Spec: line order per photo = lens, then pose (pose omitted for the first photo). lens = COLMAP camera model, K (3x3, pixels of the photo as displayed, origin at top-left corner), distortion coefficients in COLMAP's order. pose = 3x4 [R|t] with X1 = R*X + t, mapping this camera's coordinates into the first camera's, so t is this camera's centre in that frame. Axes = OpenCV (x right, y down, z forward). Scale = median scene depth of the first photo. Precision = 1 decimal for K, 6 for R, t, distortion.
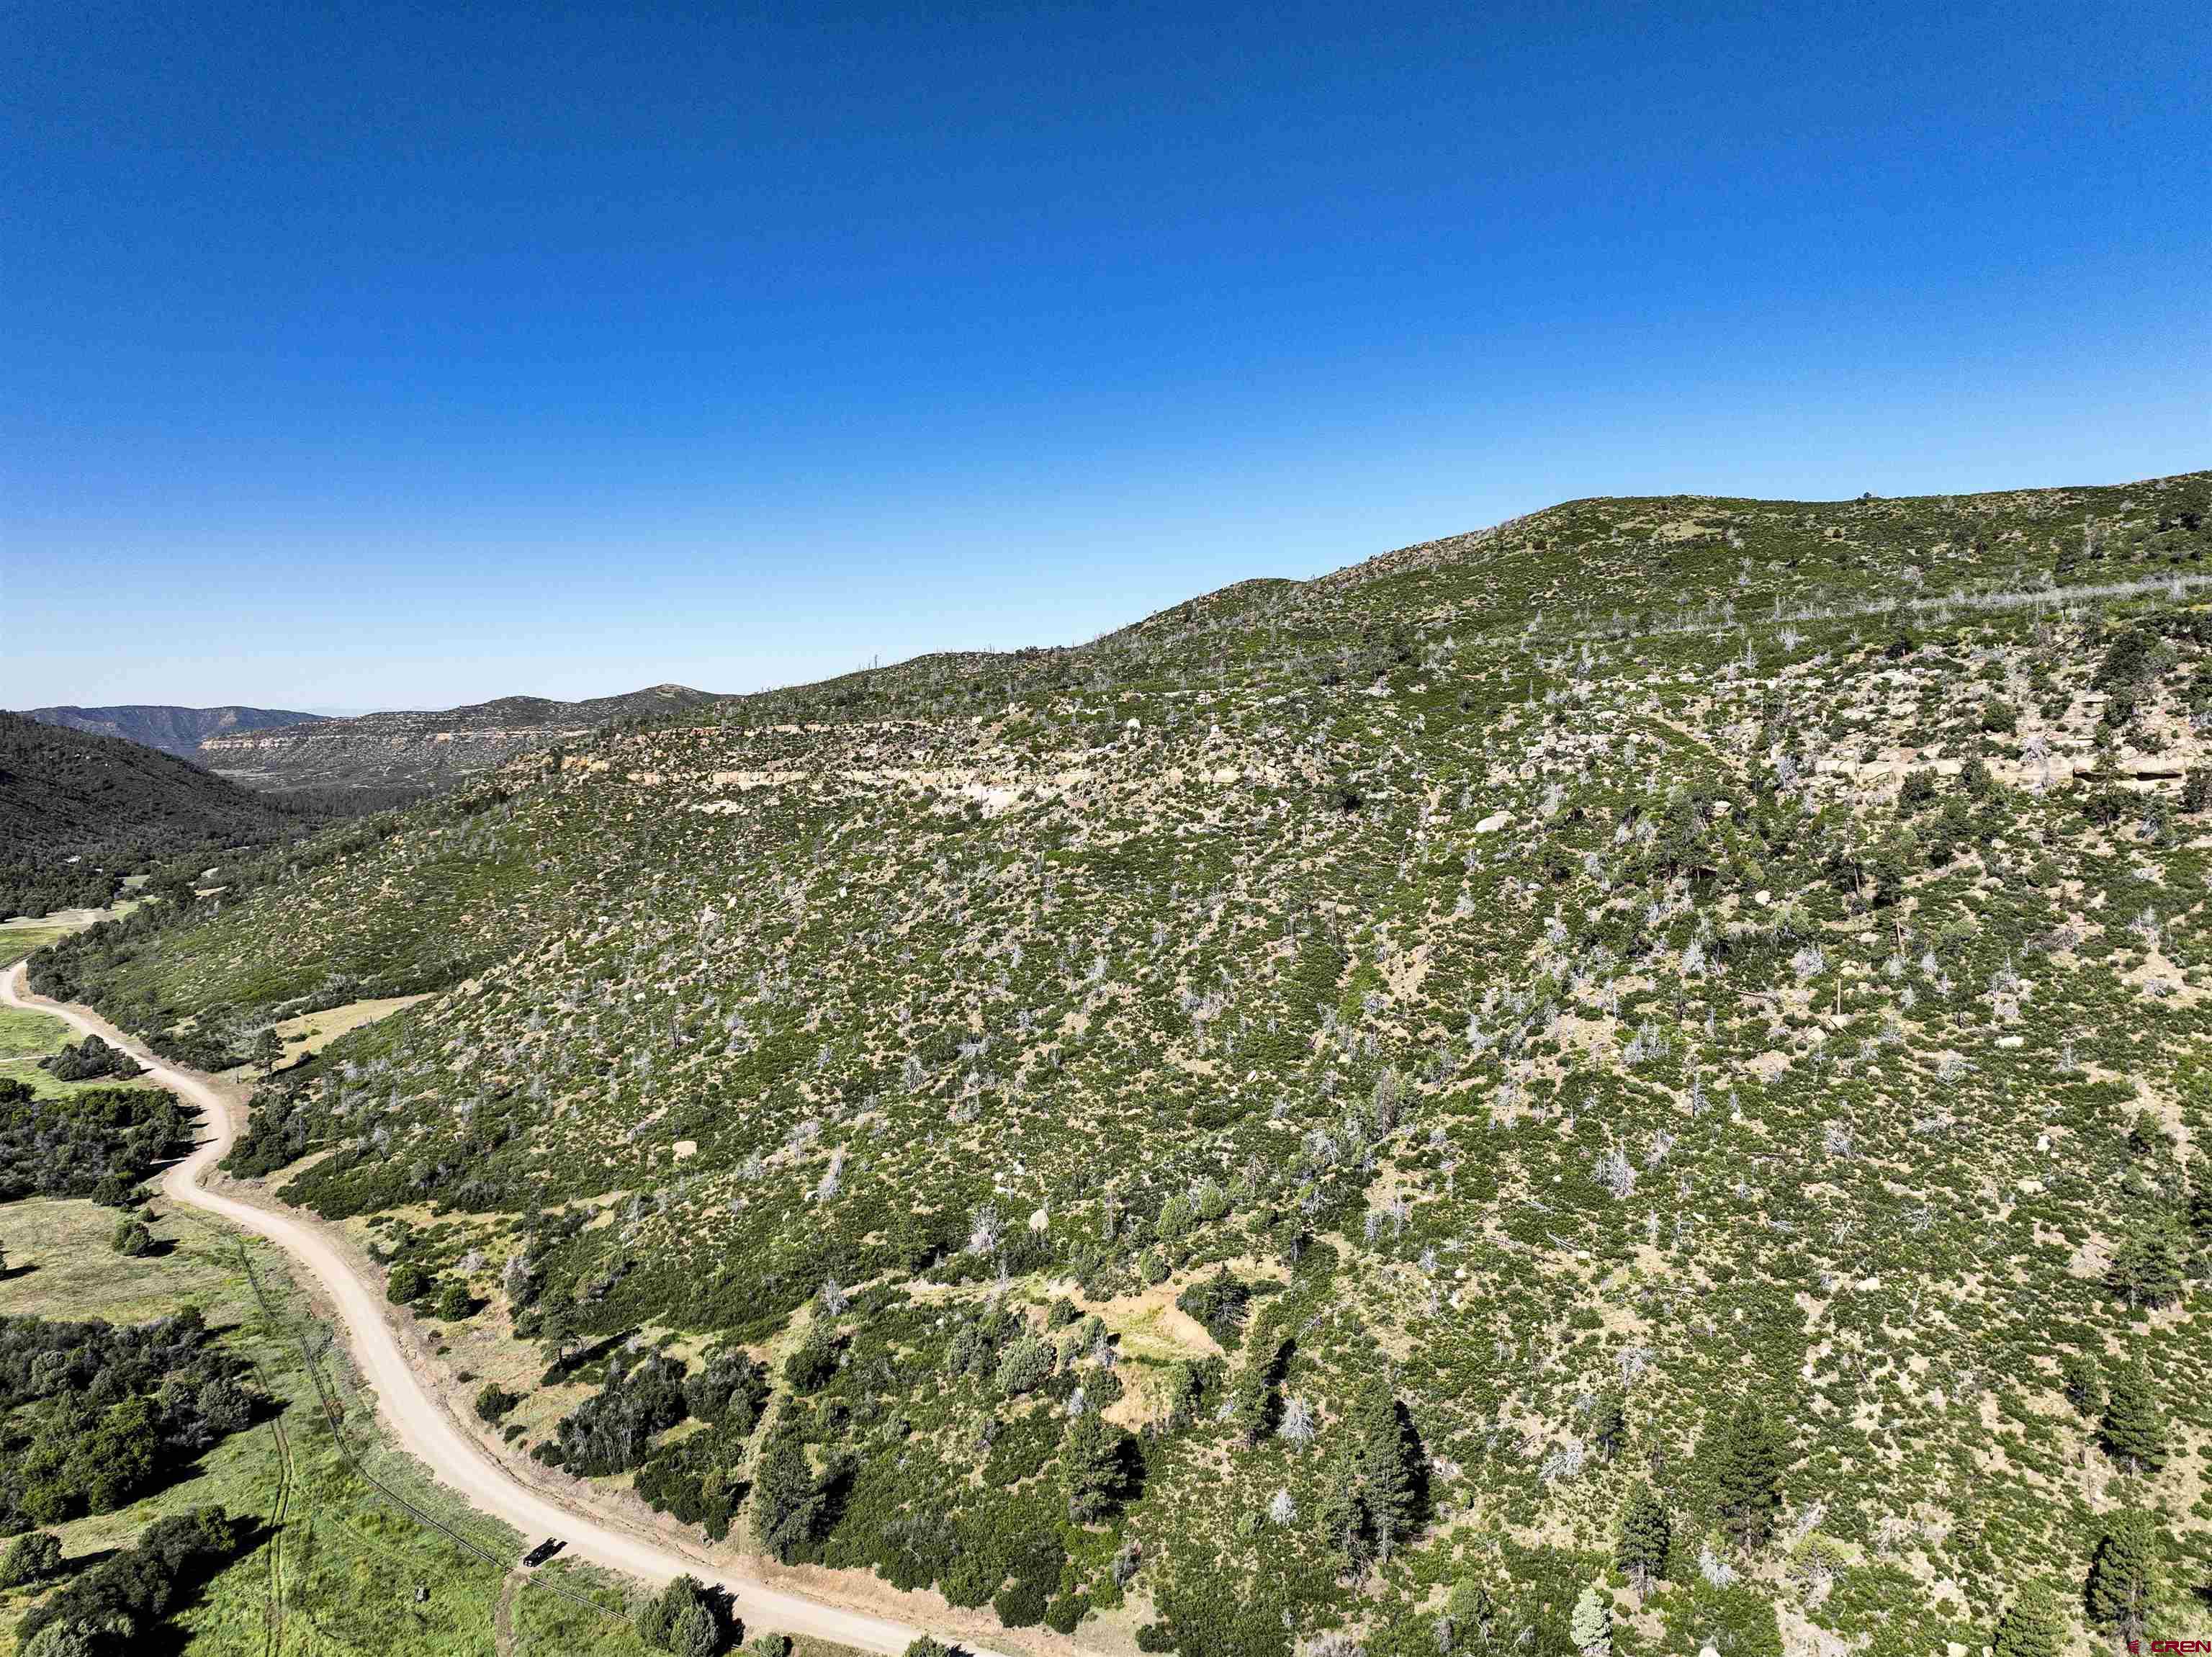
lens RADIAL K [[1568.8, 0, 1098.6], [0, 1568.8, 830.5], [0, 0, 1]] dist [0.005726, 0.005490]
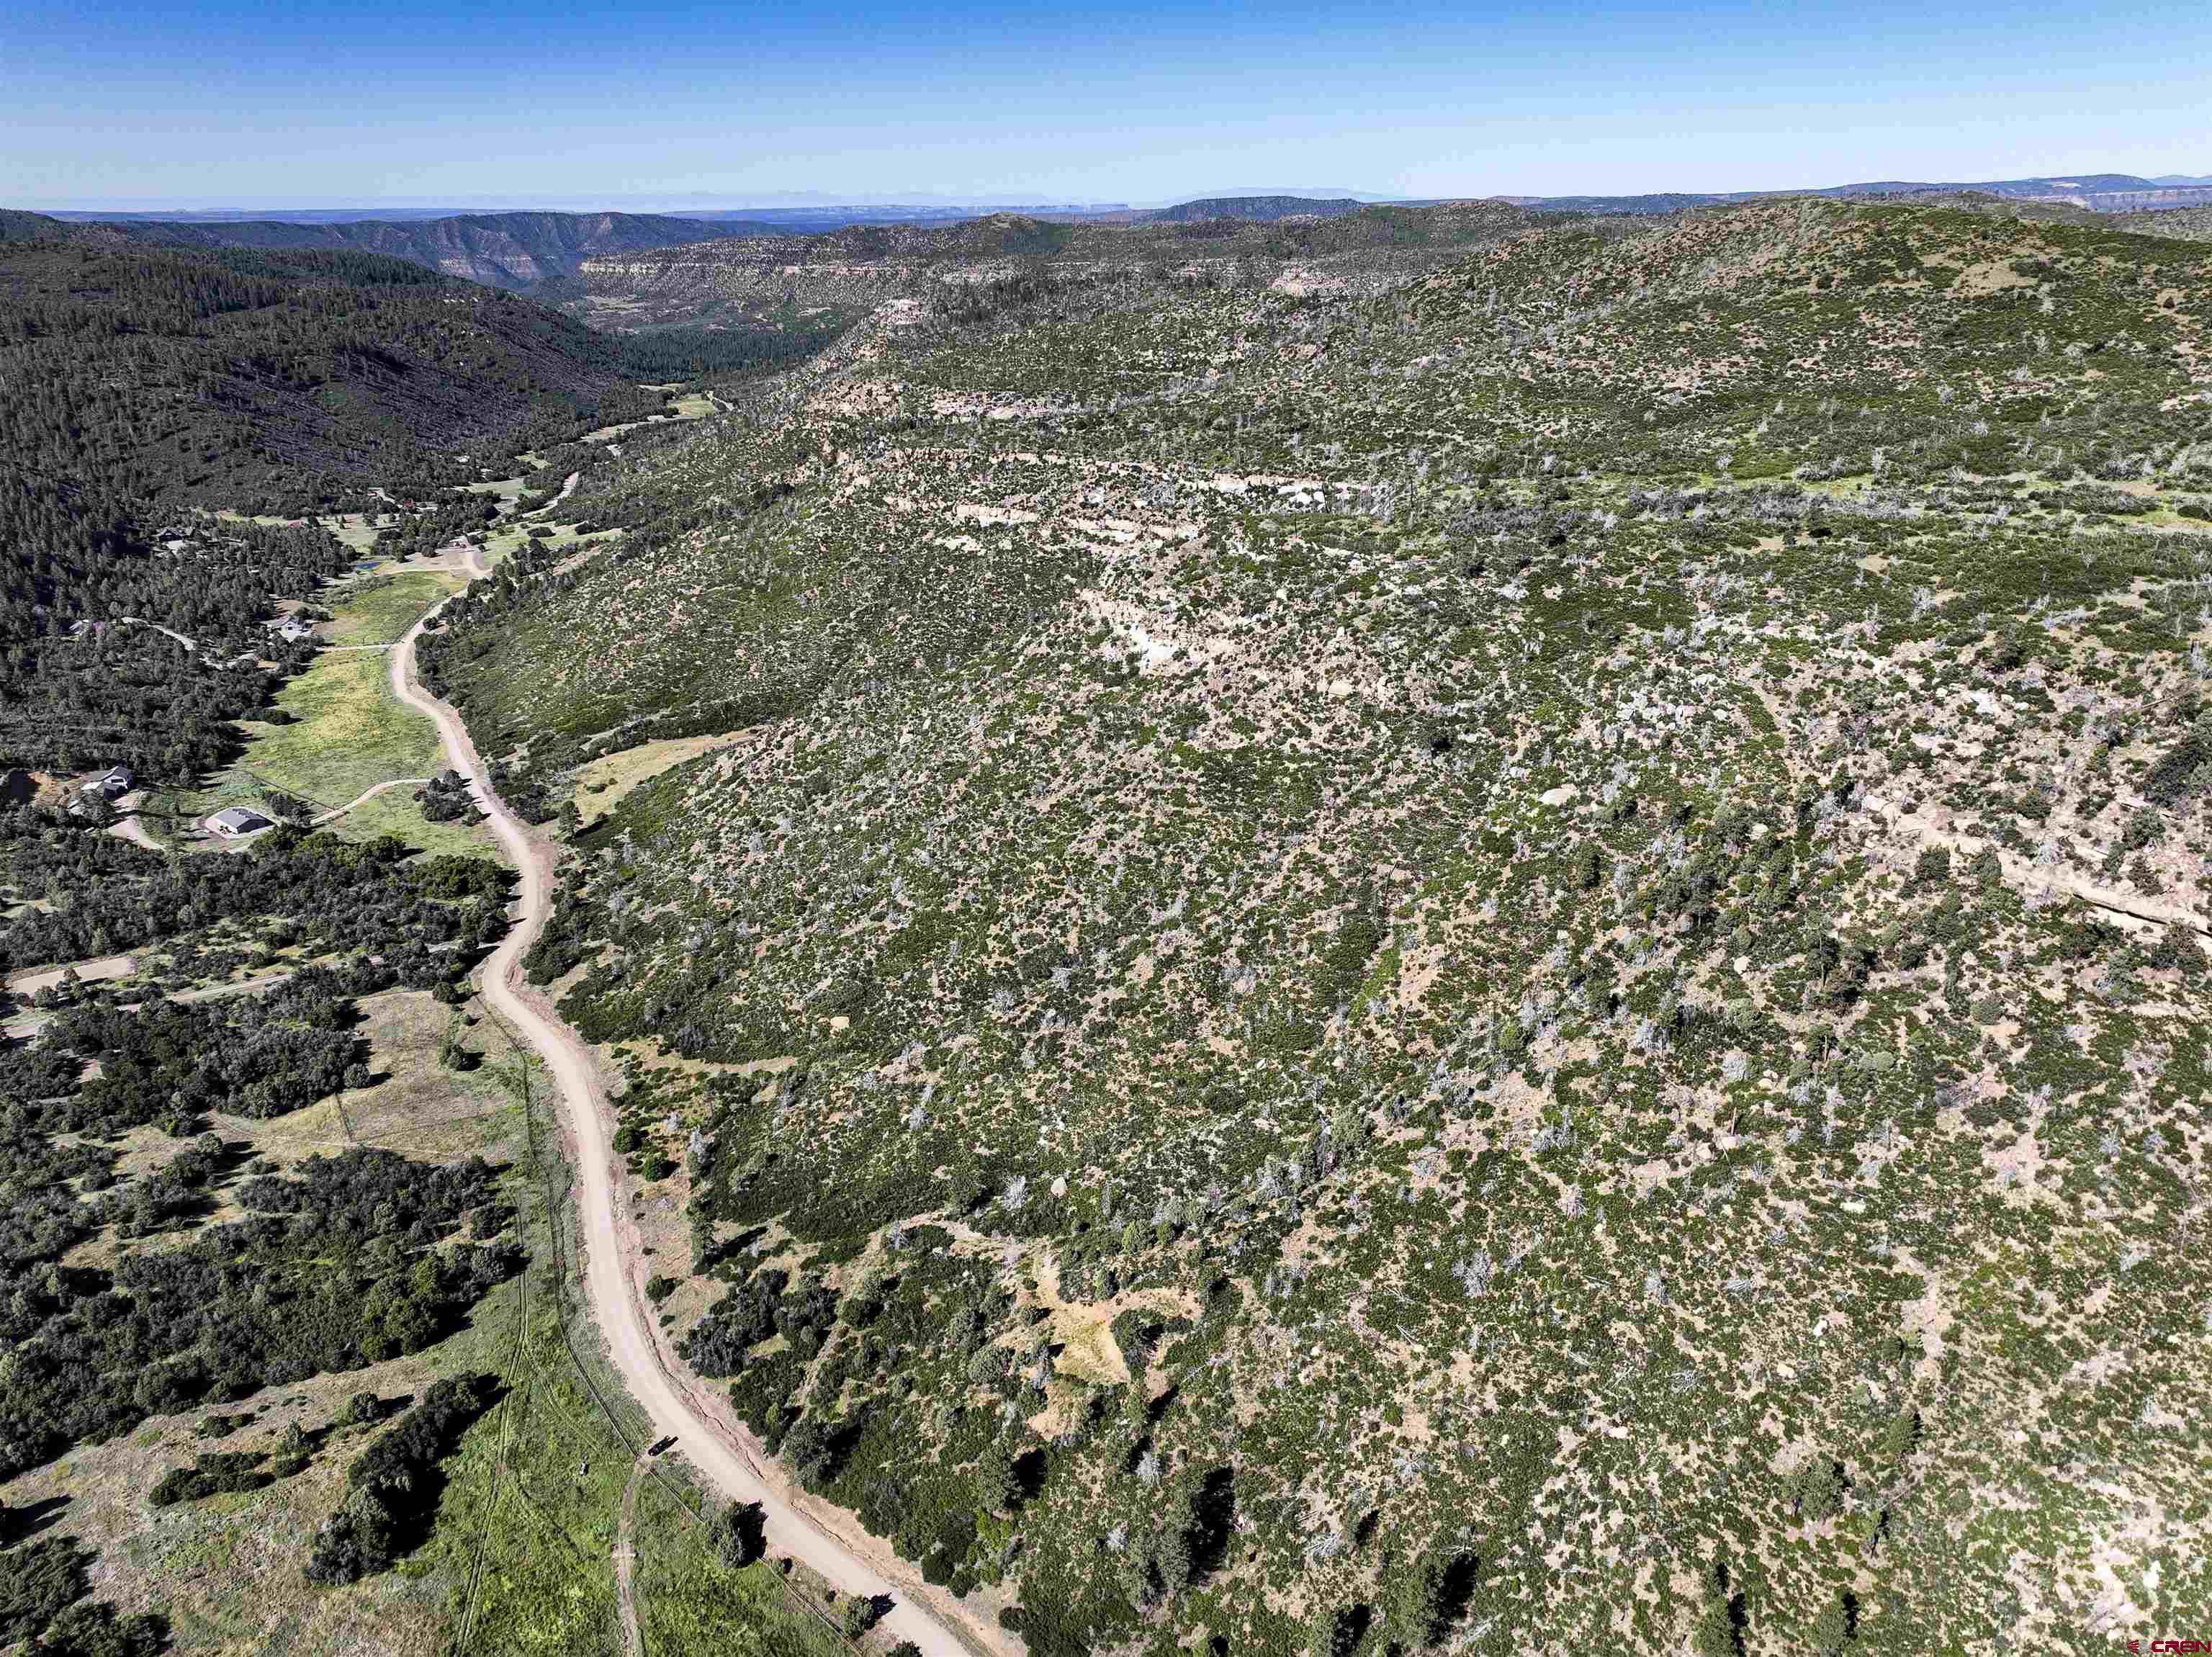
lens RADIAL K [[1576.8, 0, 1106.0], [0, 1576.8, 828.5], [0, 0, 1]] dist [0.008166, -0.004076]
pose [[0.974215, 0.082543, -0.209980, 0.217677], [-0.011717, 0.947928, 0.318269, -0.388324], [0.225317, -0.307603, 0.924453, -0.075361]]
